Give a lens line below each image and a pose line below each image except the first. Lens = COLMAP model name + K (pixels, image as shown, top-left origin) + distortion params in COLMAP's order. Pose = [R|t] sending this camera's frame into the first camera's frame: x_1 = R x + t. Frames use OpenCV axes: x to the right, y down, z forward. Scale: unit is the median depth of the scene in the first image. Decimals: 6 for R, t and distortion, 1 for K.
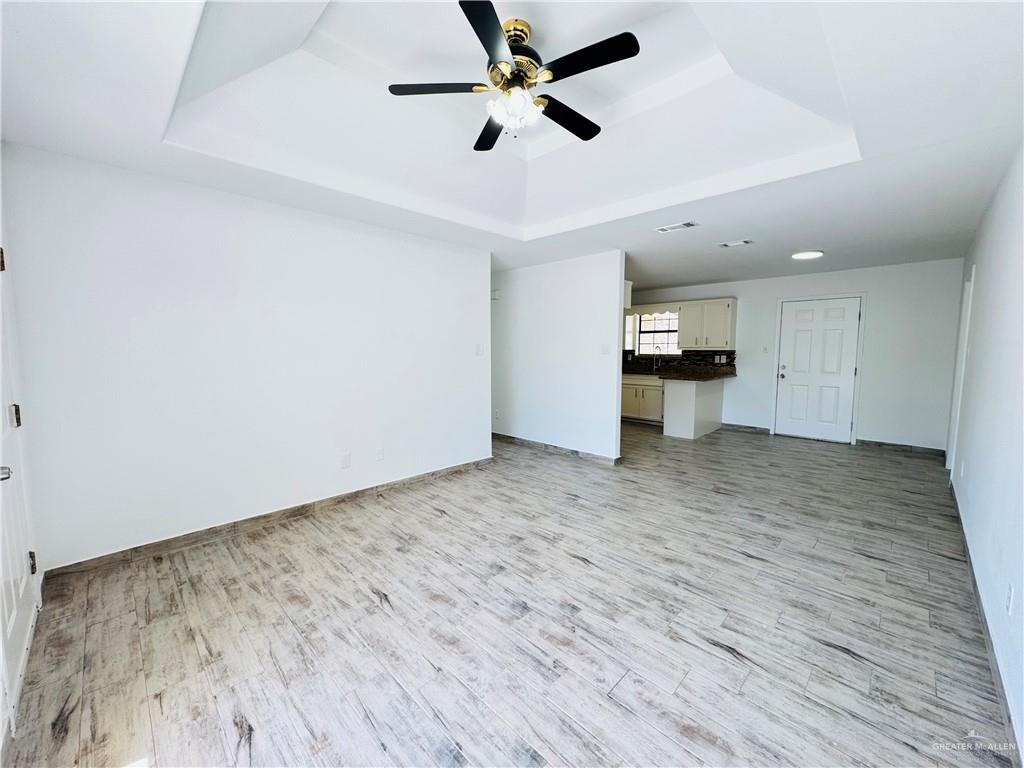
lens RADIAL K [[407.7, 0, 510.2], [0, 407.7, 382.0], [0, 0, 1]] dist [-0.005028, 0.000706]
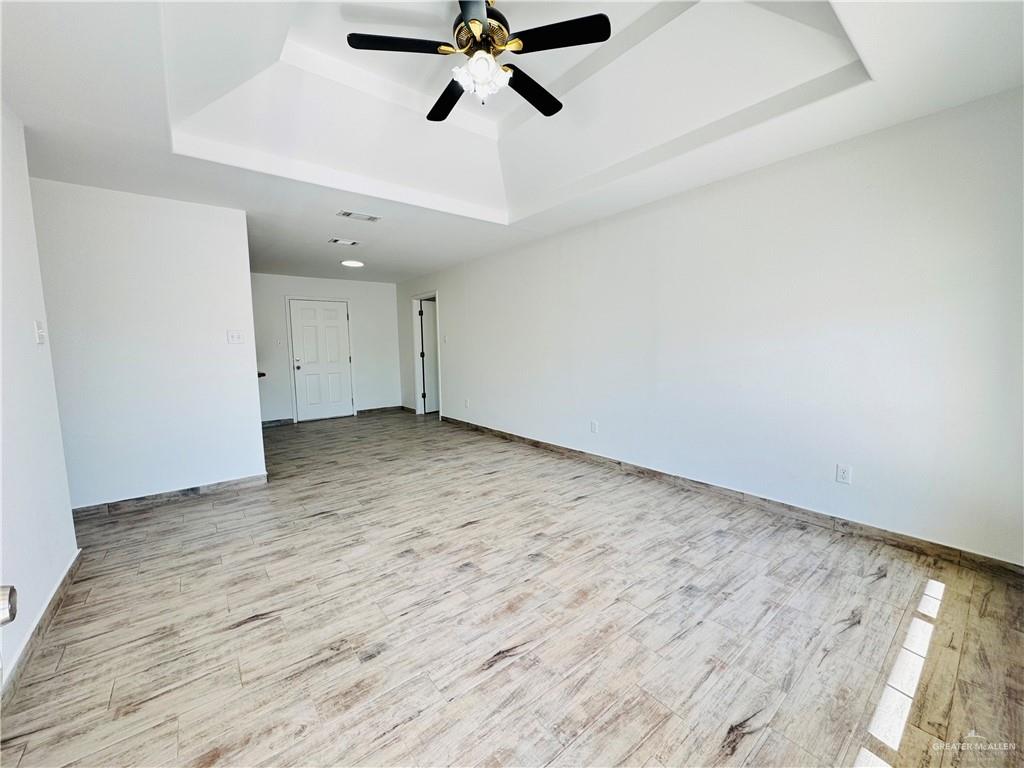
lens RADIAL K [[407.7, 0, 512.9], [0, 407.7, 383.7], [0, 0, 1]] dist [-0.005028, 0.000706]
pose [[0.108515, -0.096149, 0.989434, -0.588714], [0.106153, 0.990742, 0.084634, -0.005855], [-0.988411, 0.095847, 0.117717, 0.510503]]
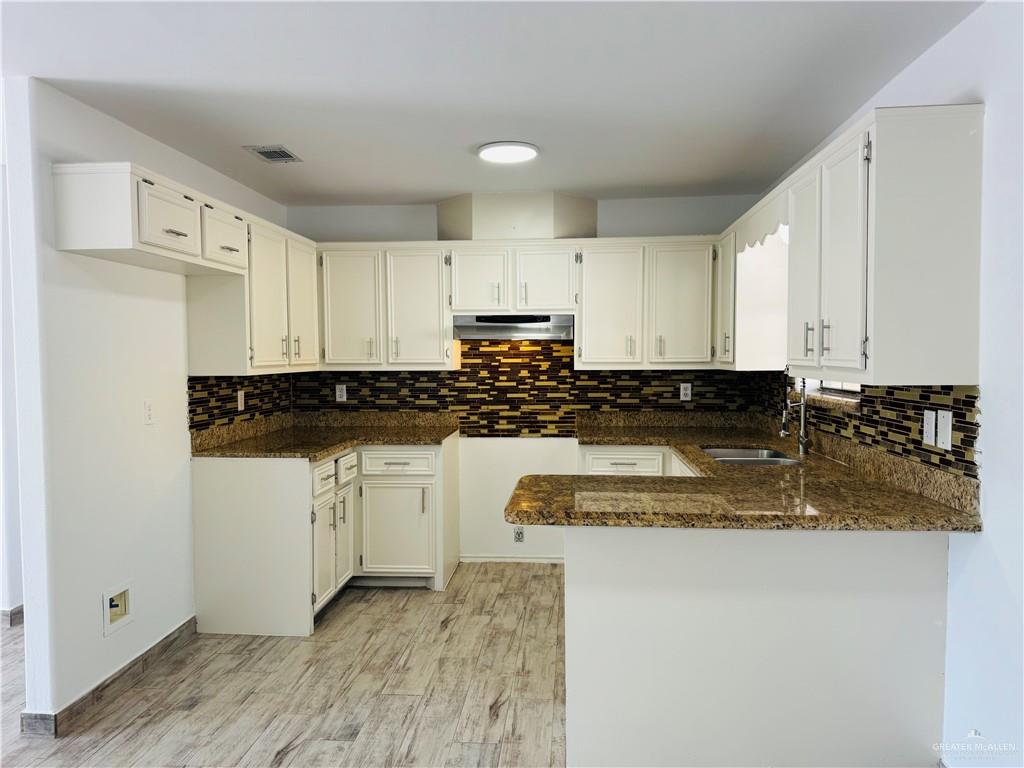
lens RADIAL K [[722.0, 0, 519.3], [0, 722.0, 370.7], [0, 0, 1]] dist [-0.000351, -0.024660]
pose [[0.657219, 0.013454, -0.753580, 1.190584], [-0.055966, 0.997952, -0.030992, -0.114583], [0.751619, 0.062544, 0.656626, 1.133568]]
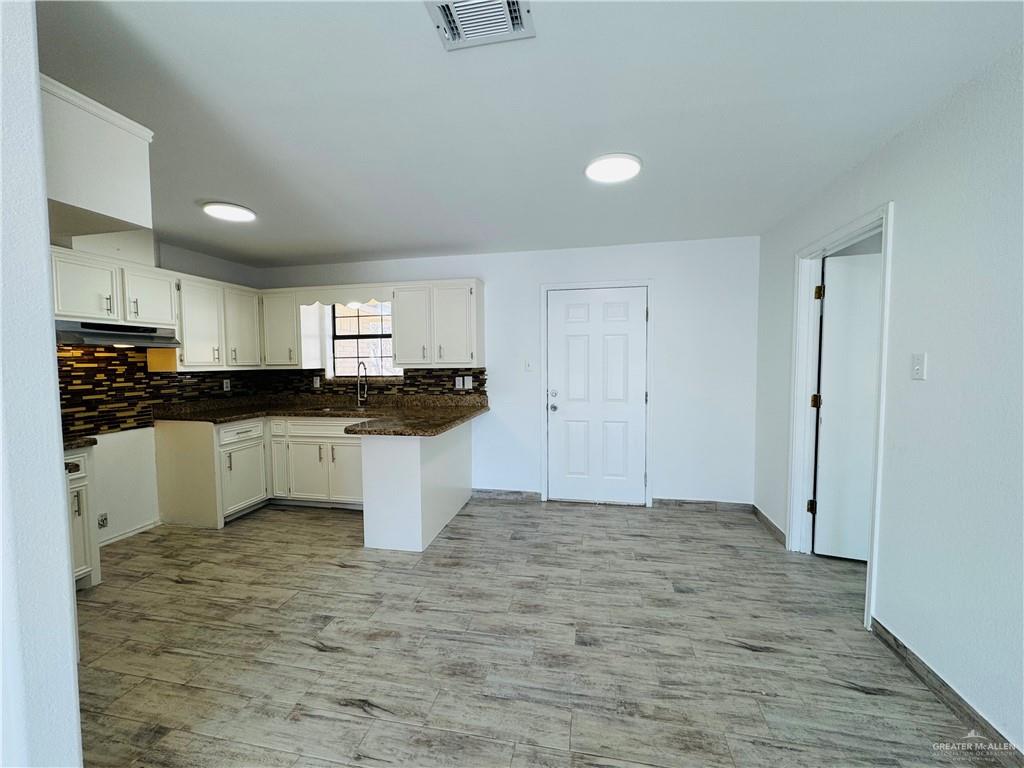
lens RADIAL K [[407.7, 0, 515.4], [0, 407.7, 382.2], [0, 0, 1]] dist [-0.005028, 0.000706]
pose [[0.829339, -0.037753, 0.557469, 0.450754], [0.056802, 0.998242, -0.016900, -0.078106], [-0.555851, 0.045681, 0.830026, 0.847388]]
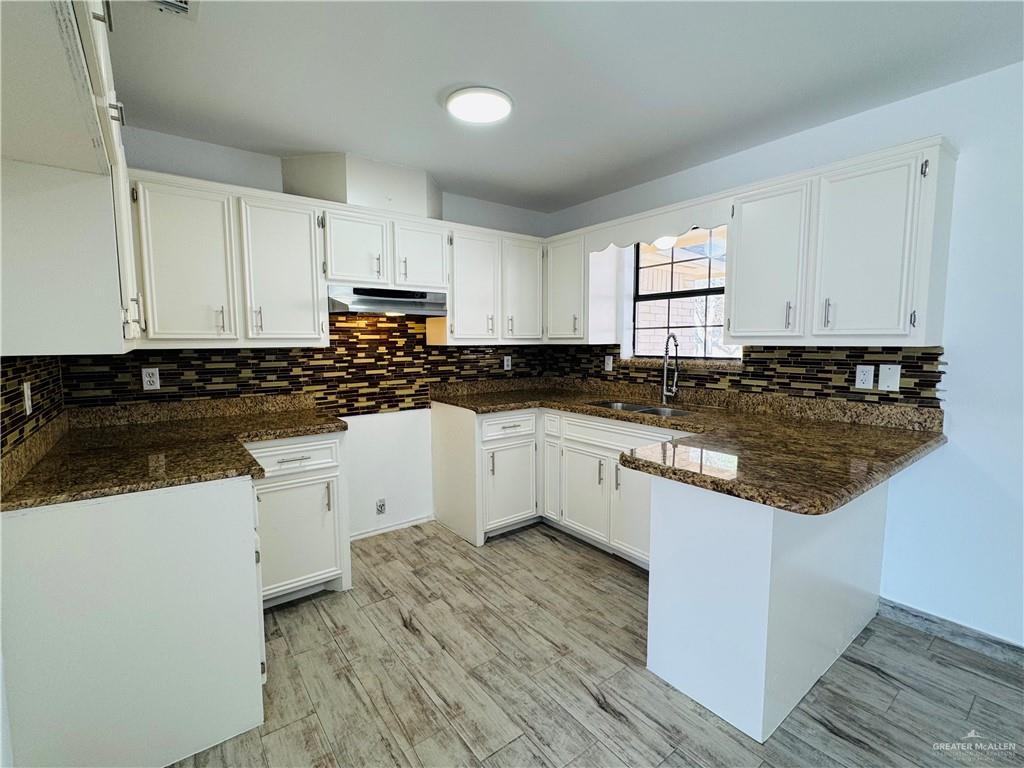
lens RADIAL K [[469.6, 0, 510.6], [0, 469.6, 382.8], [0, 0, 1]] dist [-0.000595, 0.000634]
pose [[0.991377, 0.006536, -0.130875, 0.558757], [-0.005366, 0.999942, 0.009294, -0.099572], [0.130928, -0.008511, 0.991355, 1.175056]]
